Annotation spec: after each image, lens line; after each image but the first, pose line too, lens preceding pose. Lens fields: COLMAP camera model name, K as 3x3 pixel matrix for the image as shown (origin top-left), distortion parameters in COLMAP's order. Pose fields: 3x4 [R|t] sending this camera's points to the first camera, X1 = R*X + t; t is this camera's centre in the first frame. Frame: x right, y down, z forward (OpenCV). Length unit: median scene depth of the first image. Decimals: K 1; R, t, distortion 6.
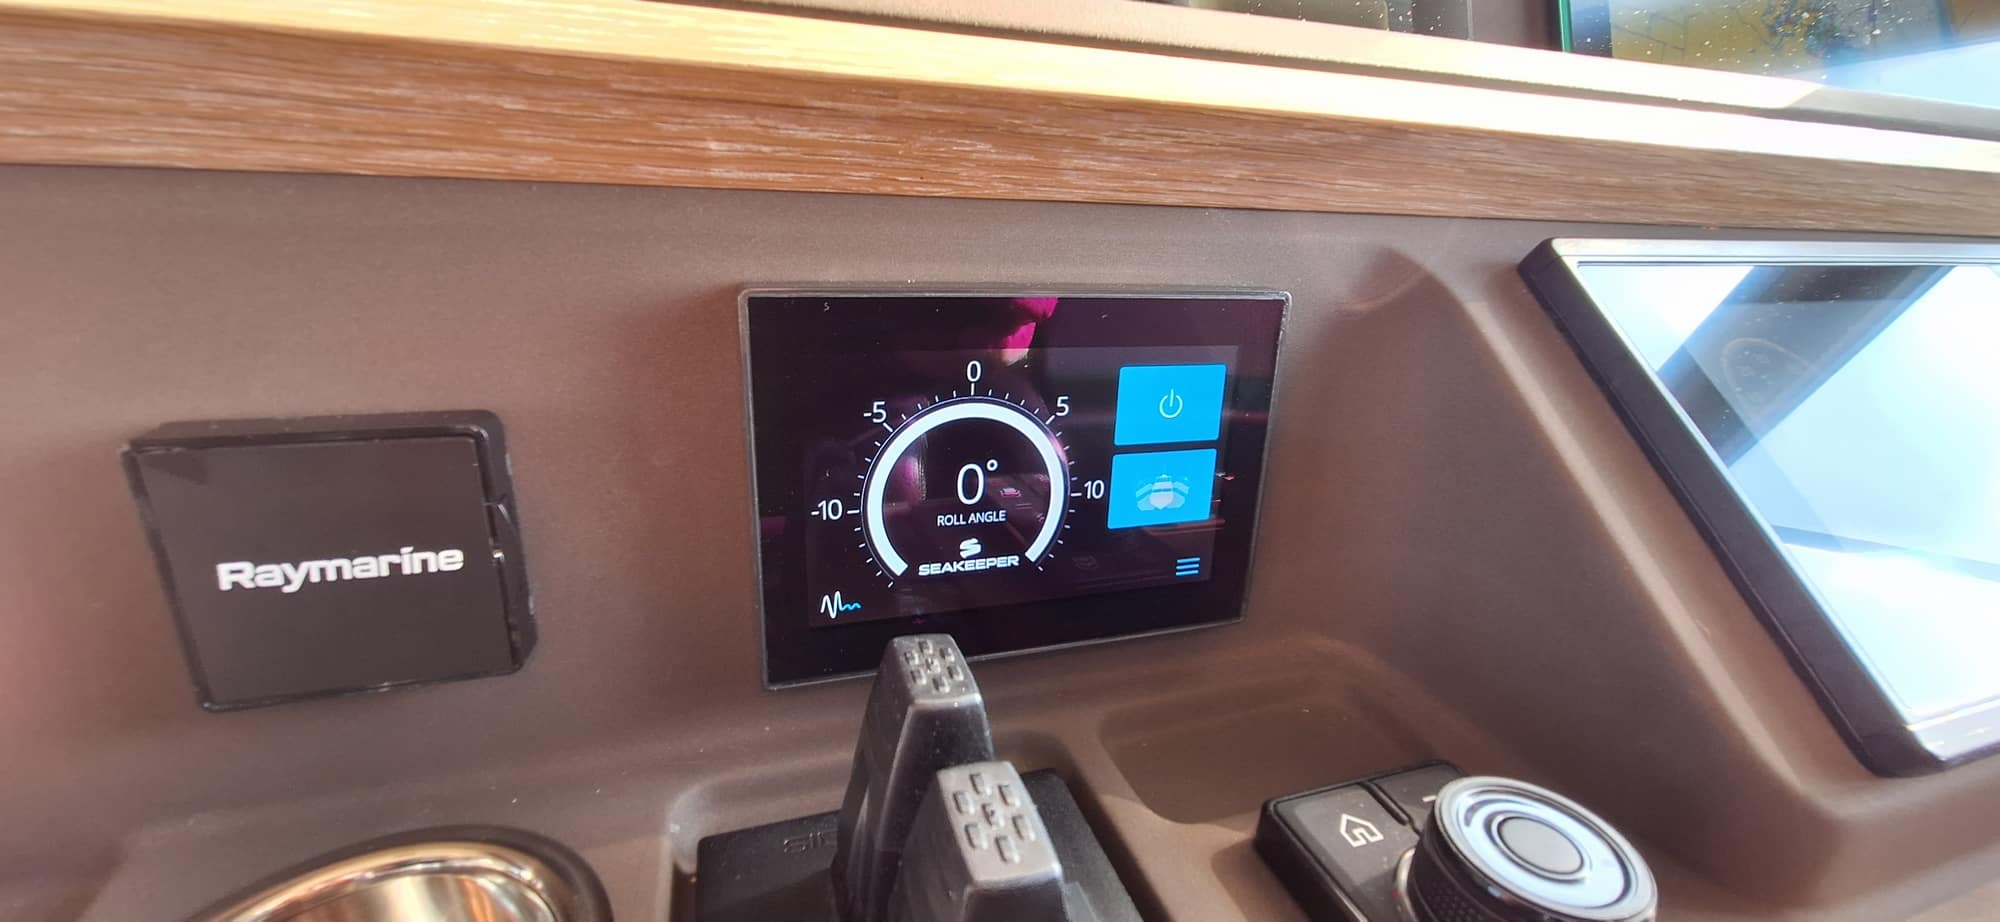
lens RADIAL K [[798.4, 0, 1000.3], [0, 798.4, 455.5], [0, 0, 1]] dist [0.000202, 0.000536]
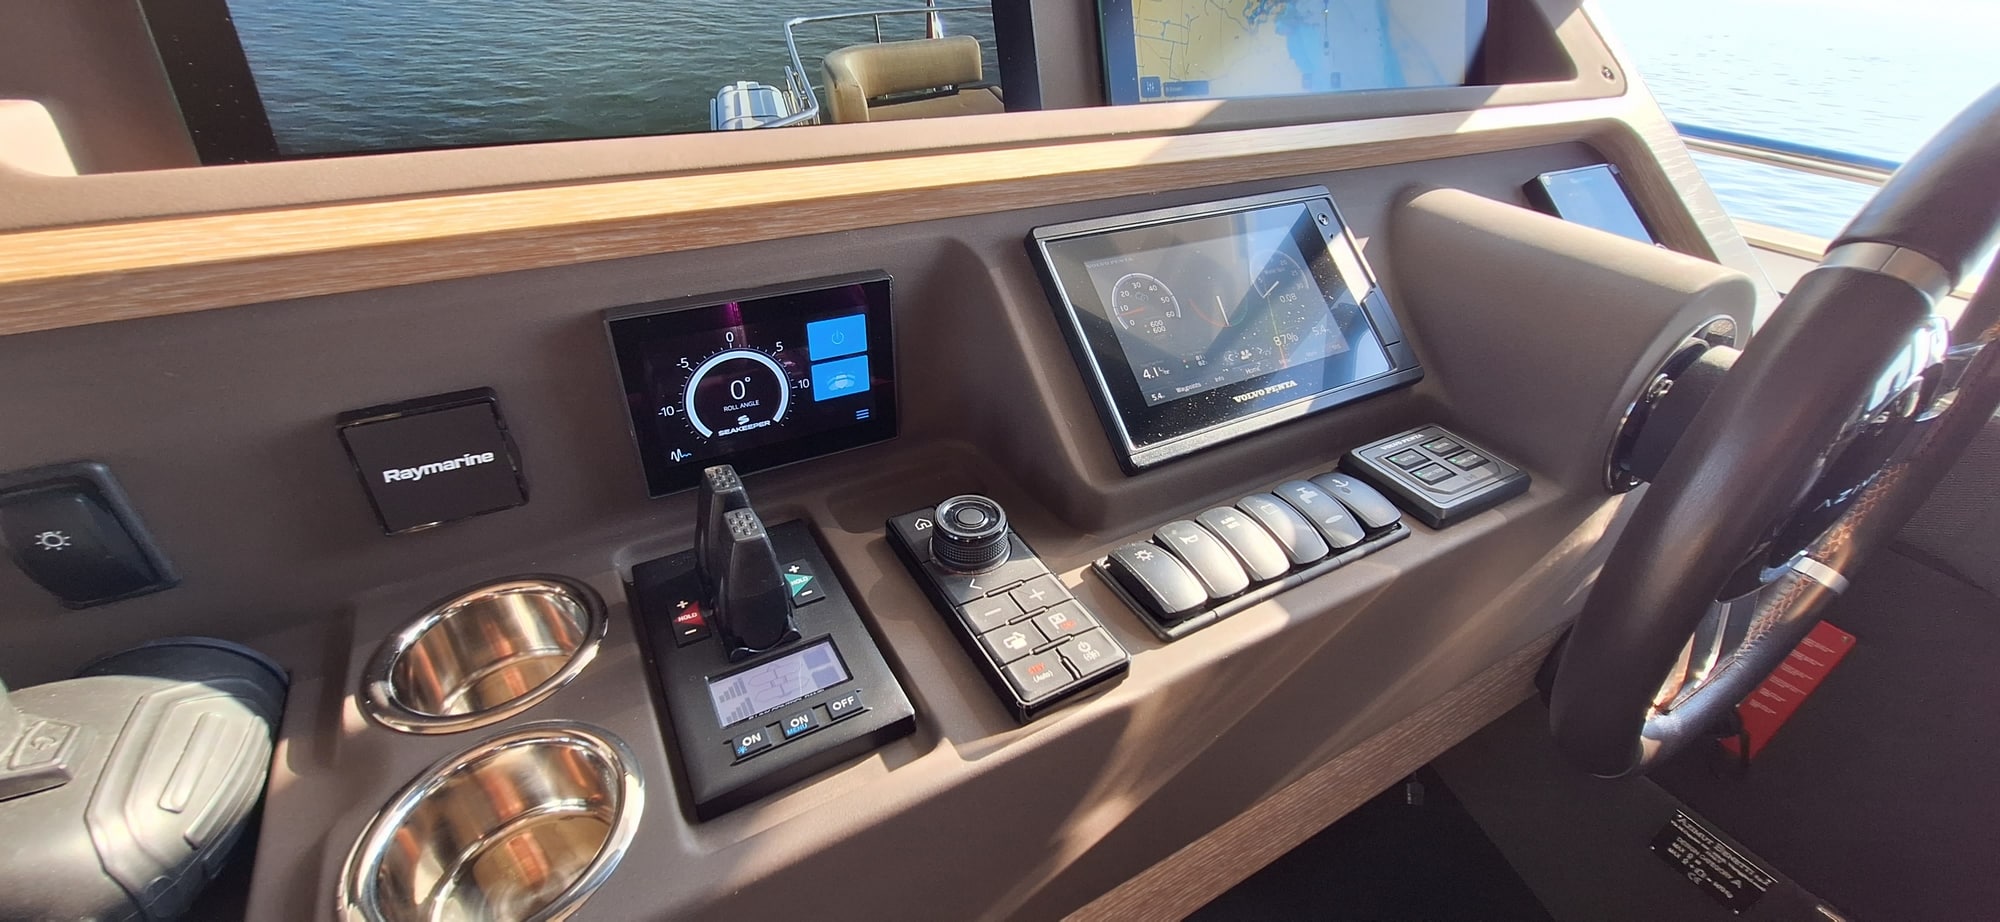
lens RADIAL K [[798.4, 0, 1000.3], [0, 798.4, 455.5], [0, 0, 1]] dist [0.000202, 0.000536]
pose [[0.981144, -0.115109, 0.155261, 0.284493], [0.073200, 0.964773, 0.252696, -0.268584], [-0.178879, -0.236566, 0.955007, -1.107286]]
